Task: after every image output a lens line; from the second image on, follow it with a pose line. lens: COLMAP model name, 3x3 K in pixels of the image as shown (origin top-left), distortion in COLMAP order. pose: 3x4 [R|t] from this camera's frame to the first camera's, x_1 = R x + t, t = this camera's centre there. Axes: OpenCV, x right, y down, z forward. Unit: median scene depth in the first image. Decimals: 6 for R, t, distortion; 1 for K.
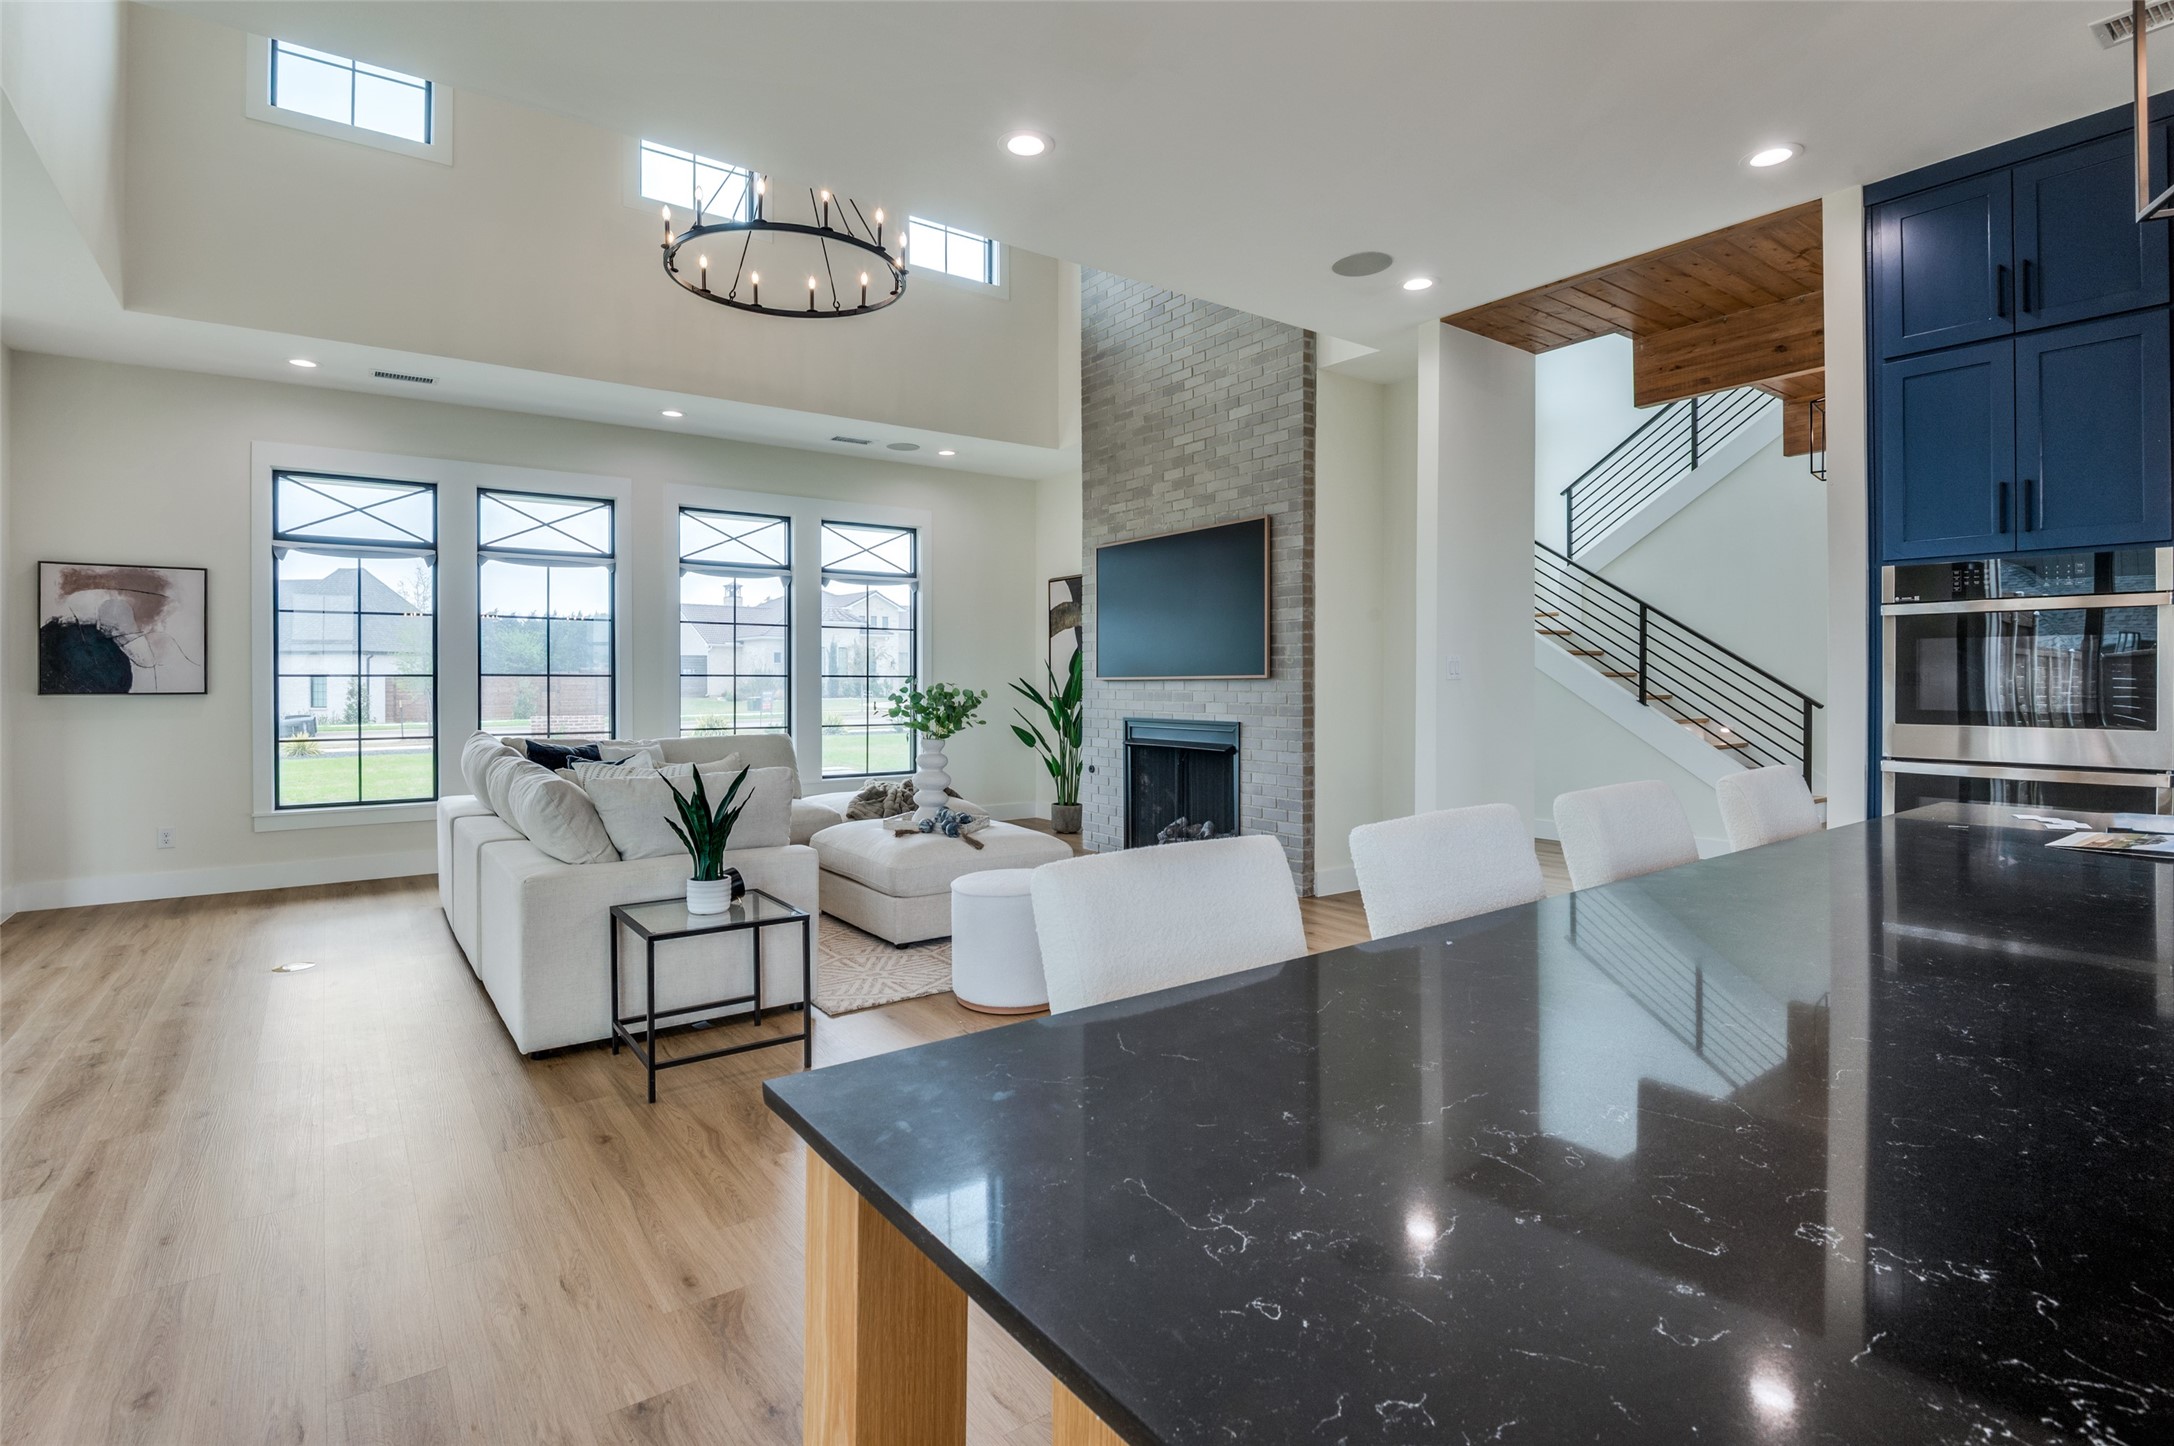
lens RADIAL K [[1020.9, 0, 1074.2], [0, 1020.9, 721.1], [0, 0, 1]] dist [-0.011167, -0.008519]
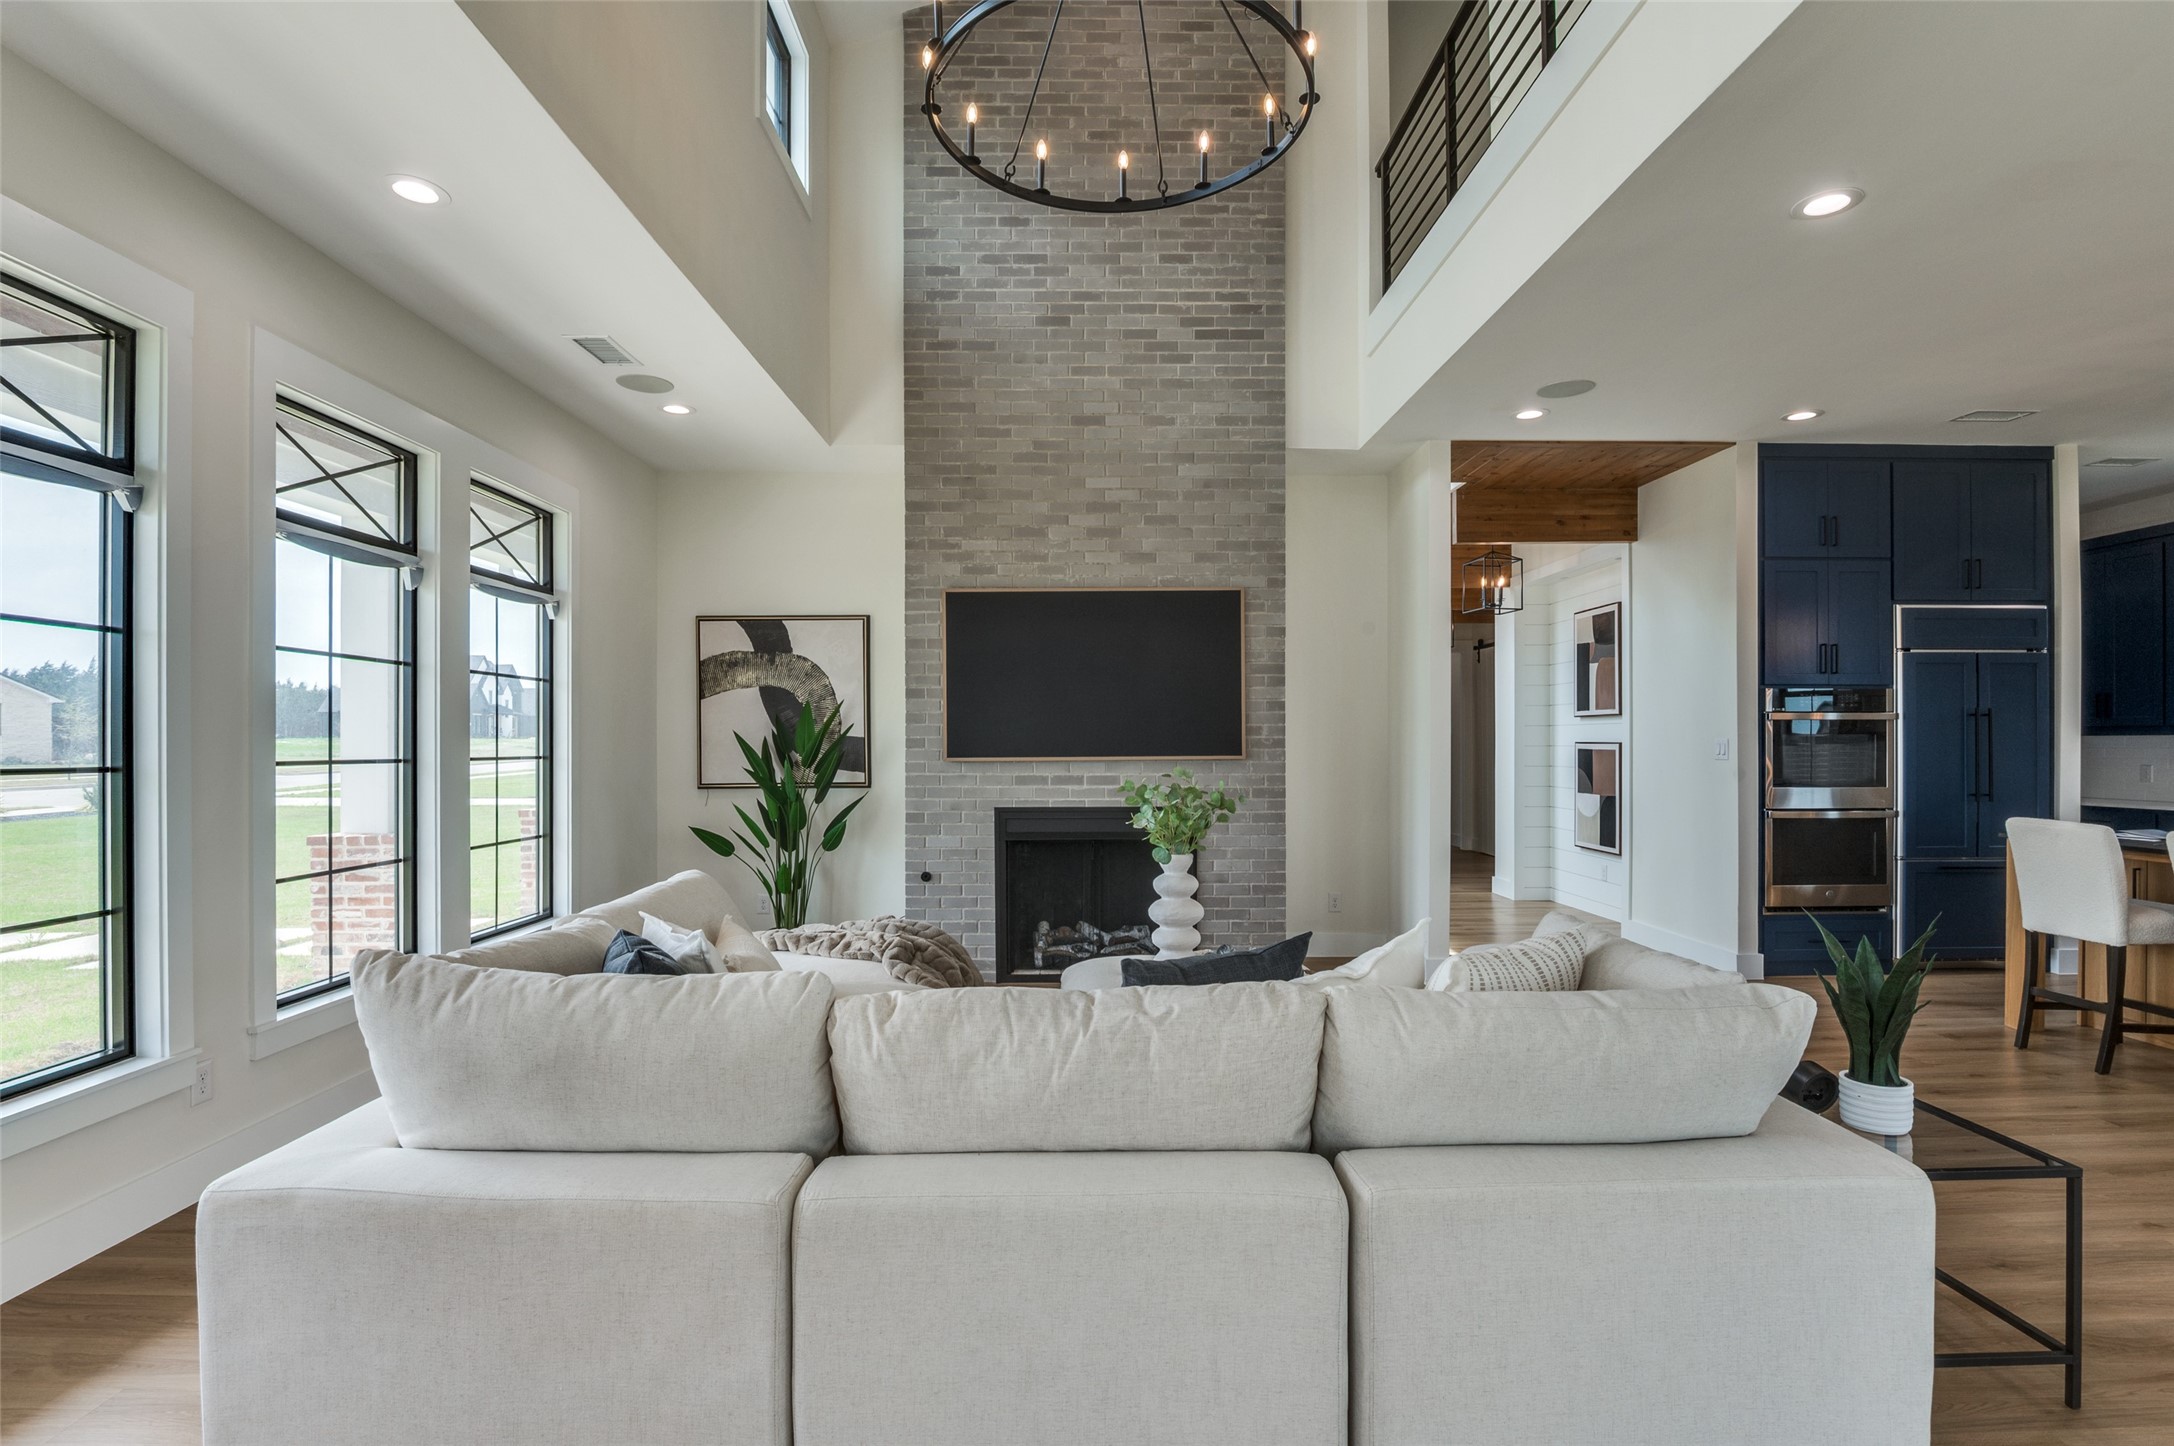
lens RADIAL K [[1045.7, 0, 1088.2], [0, 1045.7, 765.6], [0, 0, 1]] dist [-0.003094, -0.000327]
pose [[0.588581, -0.010620, 0.808369, -0.589906], [0.030579, 0.999491, -0.009135, -0.028026], [-0.807860, 0.030096, 0.588606, 0.475171]]
